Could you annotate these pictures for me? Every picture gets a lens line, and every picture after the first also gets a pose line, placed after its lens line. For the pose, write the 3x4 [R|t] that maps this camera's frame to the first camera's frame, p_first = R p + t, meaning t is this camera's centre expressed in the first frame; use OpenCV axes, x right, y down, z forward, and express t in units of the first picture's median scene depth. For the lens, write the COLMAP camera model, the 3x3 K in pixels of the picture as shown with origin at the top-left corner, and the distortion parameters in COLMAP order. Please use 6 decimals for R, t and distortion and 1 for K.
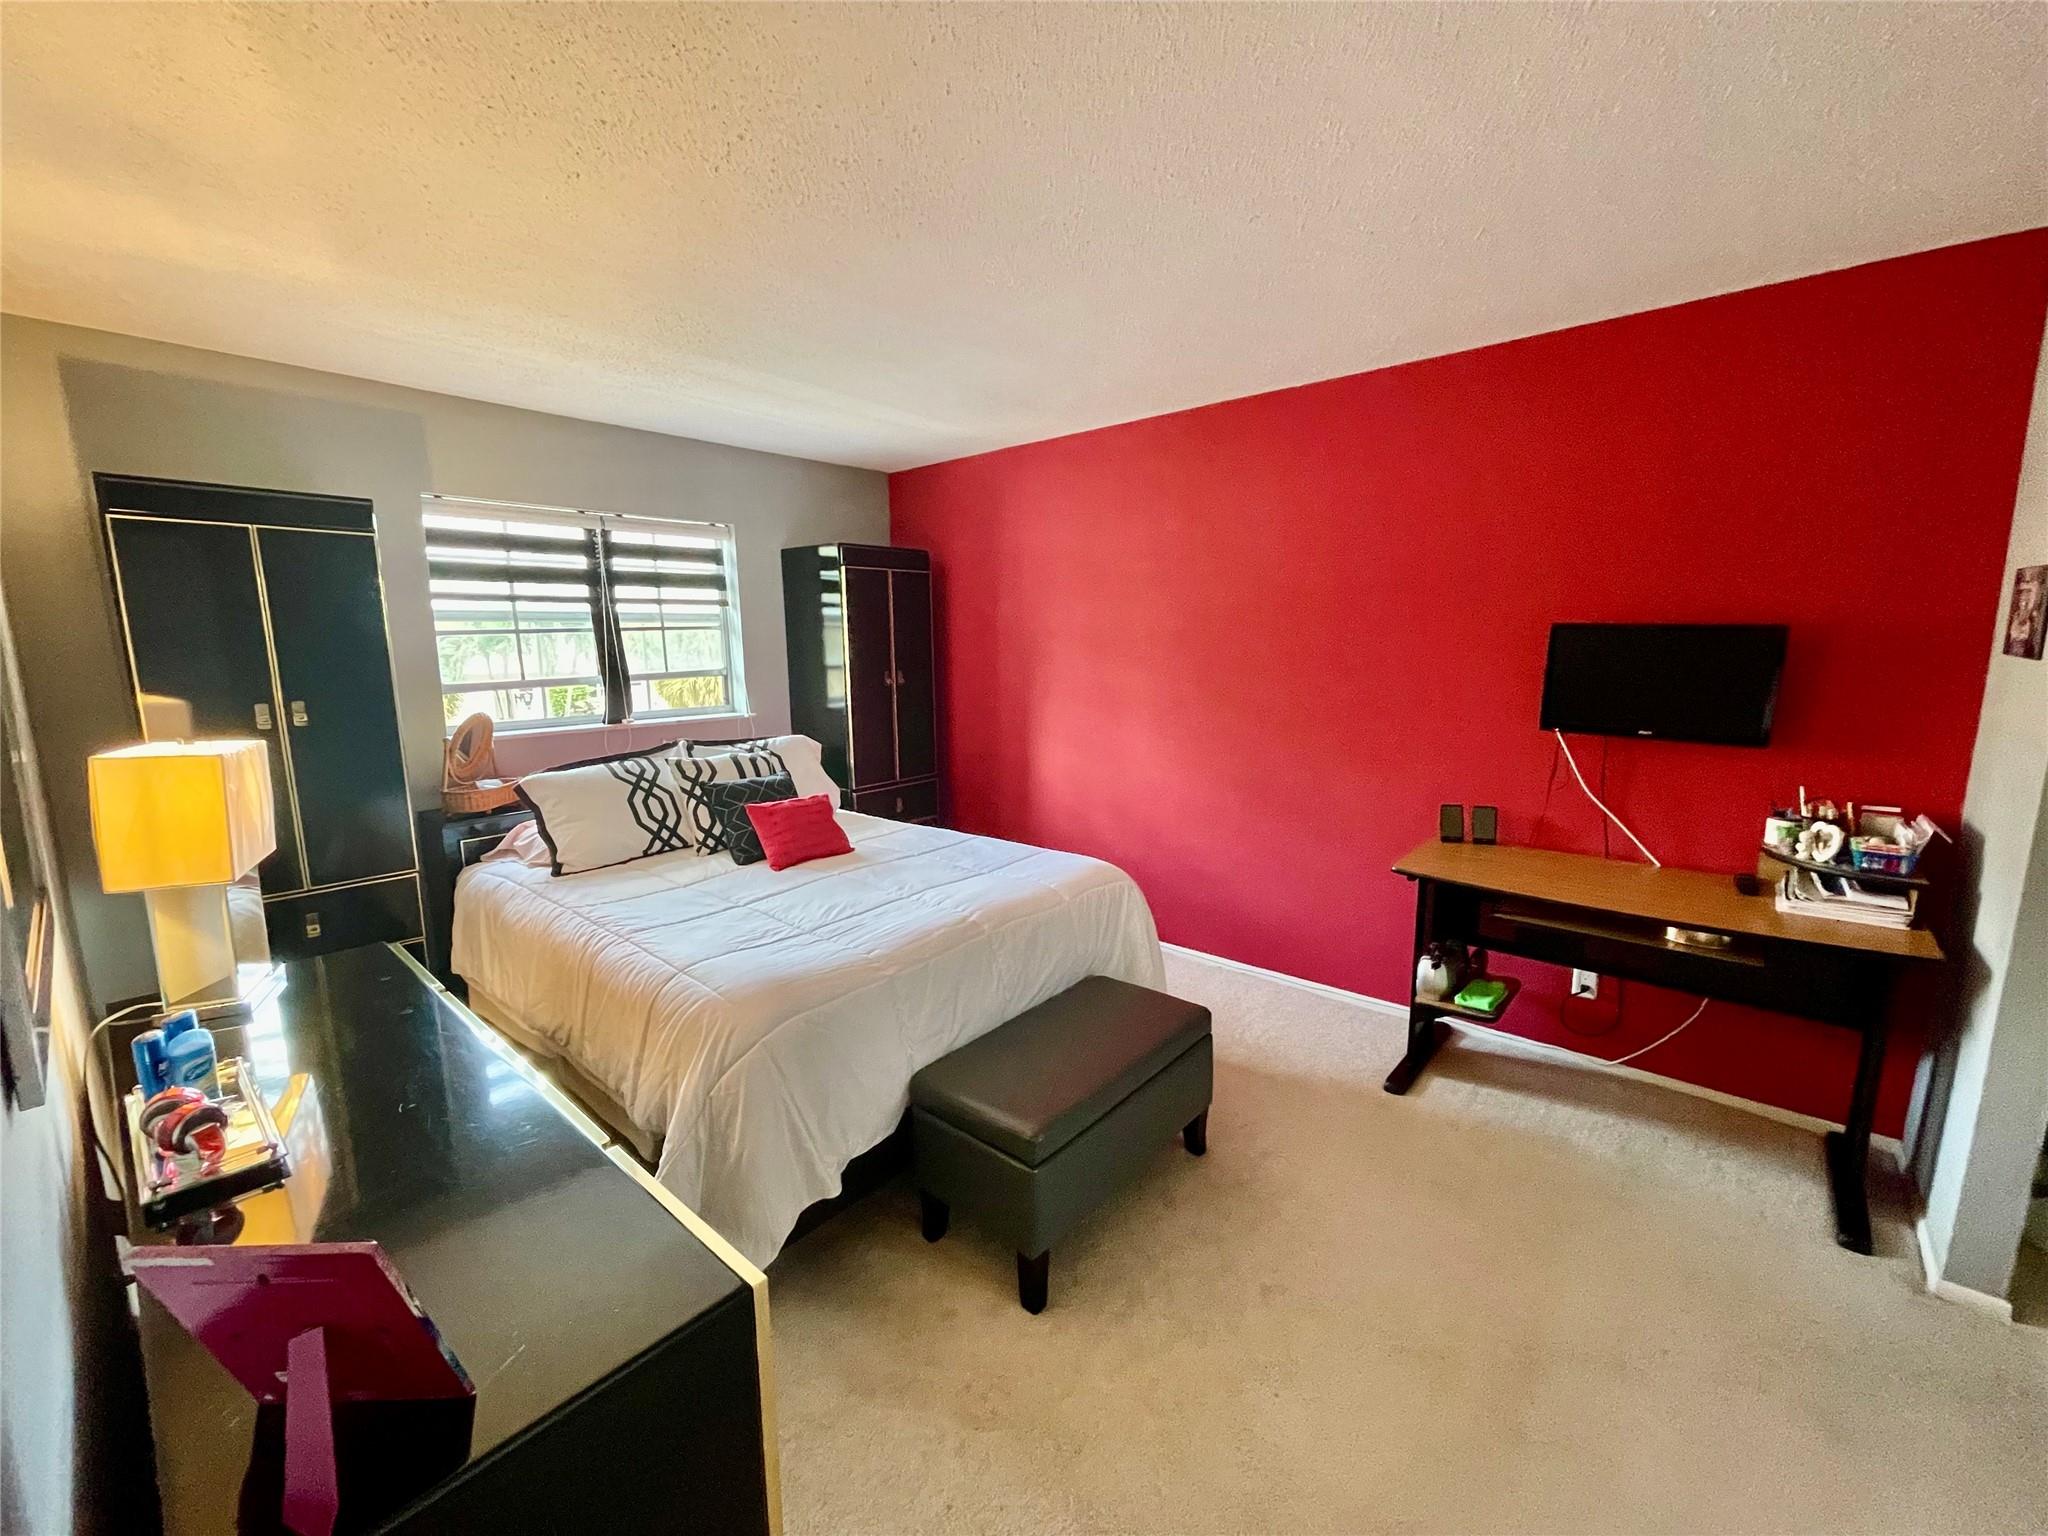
lens RADIAL K [[828.3, 0, 1004.0], [0, 828.3, 778.3], [0, 0, 1]] dist [-0.001028, 0.000150]
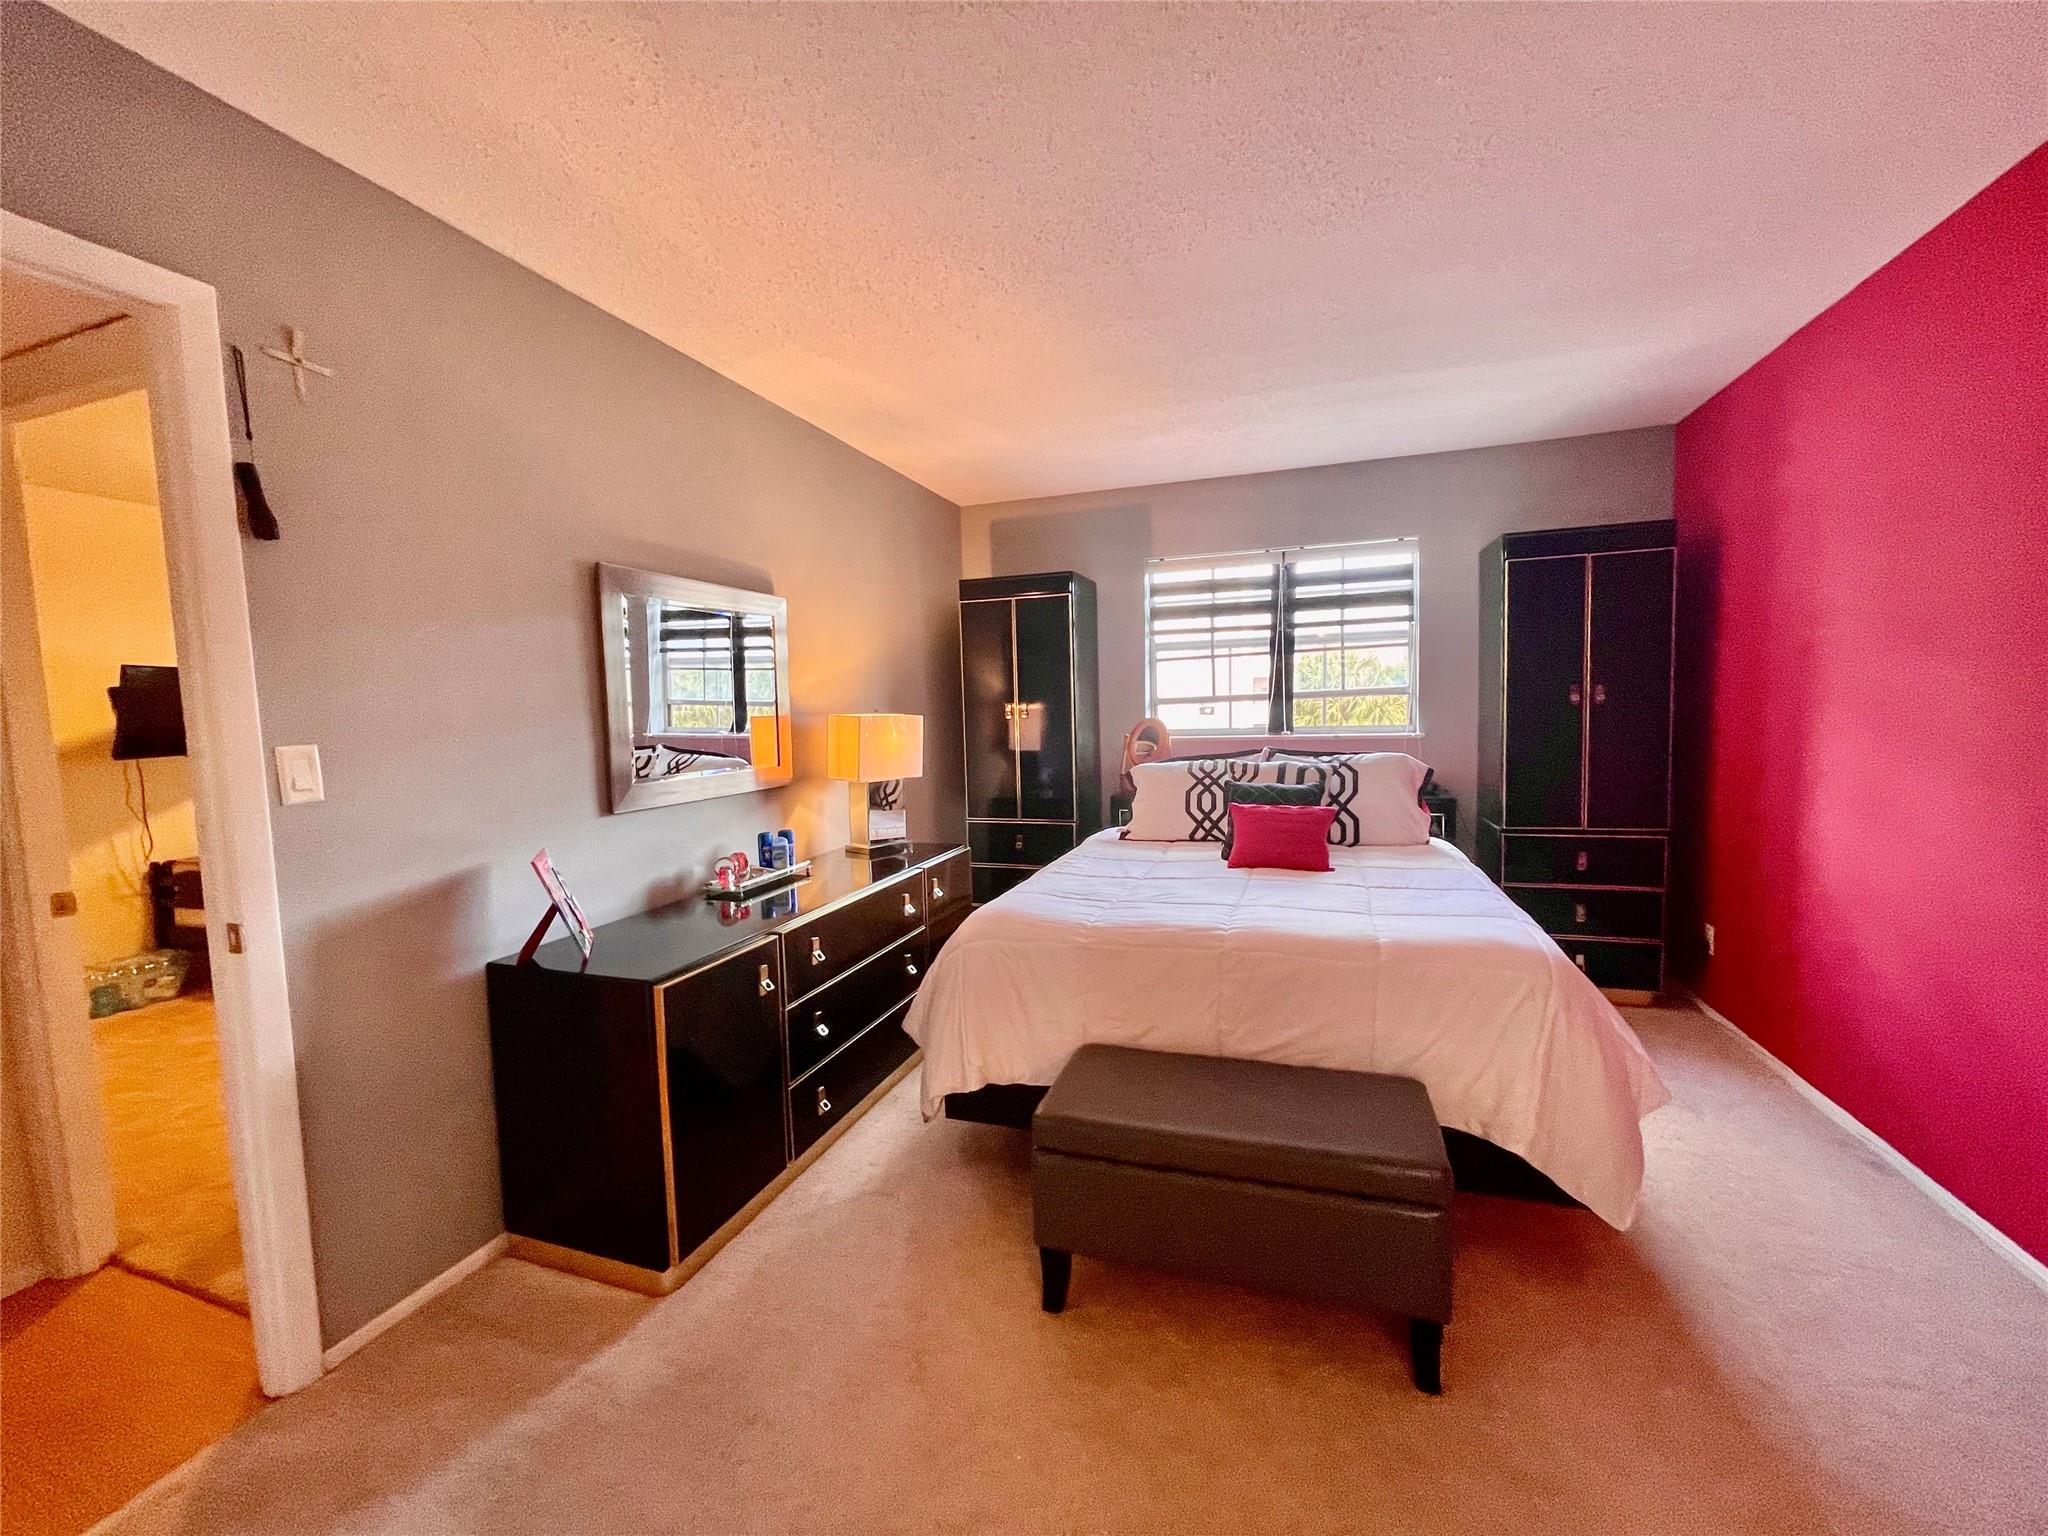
lens RADIAL K [[828.3, 0, 1018.0], [0, 828.3, 768.0], [0, 0, 1]] dist [-0.001028, 0.000150]
pose [[0.380534, 0.070834, -0.922050, 0.460445], [-0.131696, 0.991051, 0.021783, -0.000293], [0.915342, 0.113141, 0.386457, 0.273727]]
